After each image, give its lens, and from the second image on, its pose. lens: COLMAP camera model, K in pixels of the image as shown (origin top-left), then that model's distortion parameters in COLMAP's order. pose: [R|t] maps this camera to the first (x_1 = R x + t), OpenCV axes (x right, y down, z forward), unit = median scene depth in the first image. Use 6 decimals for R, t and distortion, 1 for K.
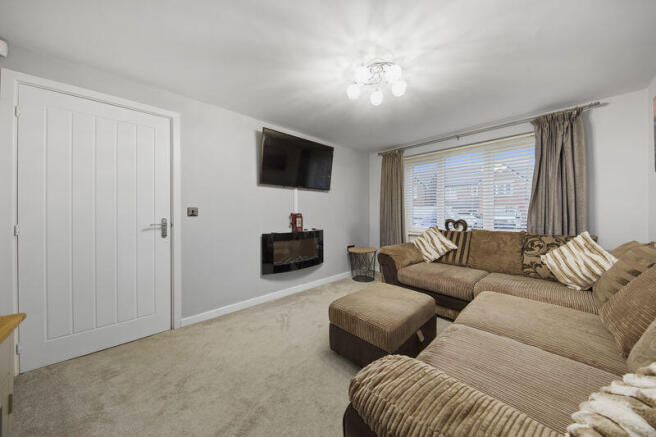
lens RADIAL K [[215.8, 0, 333.0], [0, 215.8, 213.4], [0, 0, 1]] dist [0.000419, -0.000226]
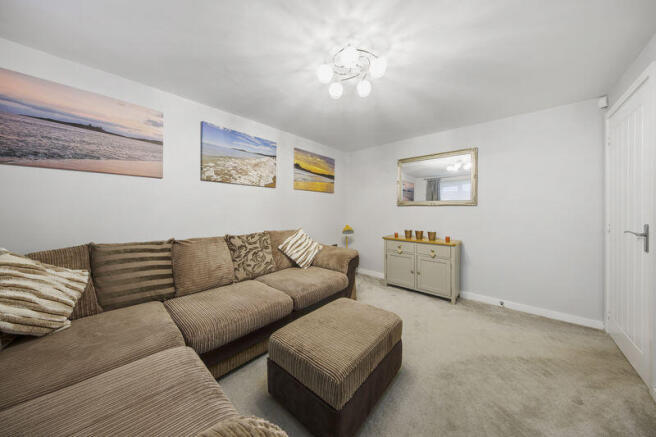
lens RADIAL K [[215.3, 0, 327.7], [0, 215.3, 213.4], [0, 0, 1]] dist [0.002510, 0.000038]
pose [[-0.996430, 0.003228, -0.084362, 0.272468], [0.002731, 0.999978, 0.006010, -0.011210], [0.084380, 0.005758, -0.996417, 1.380800]]
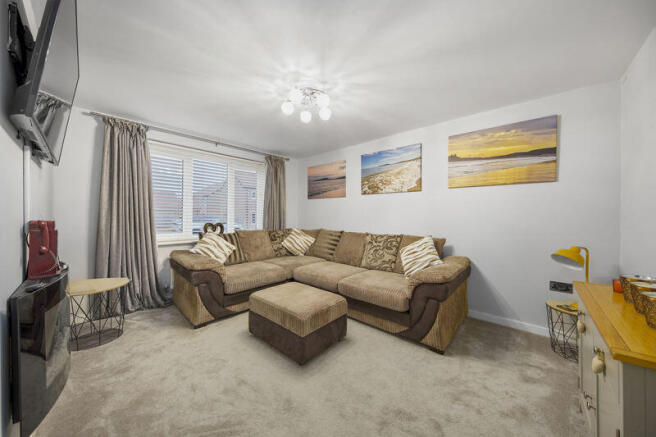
lens RADIAL K [[224.7, 0, 331.0], [0, 224.7, 217.6], [0, 0, 1]] dist [-0.000008, -0.000028]
pose [[-0.073490, -0.013395, 0.997206, -0.722086], [-0.004641, 0.999904, 0.013089, -0.018738], [-0.997285, -0.003666, -0.073545, 0.697100]]
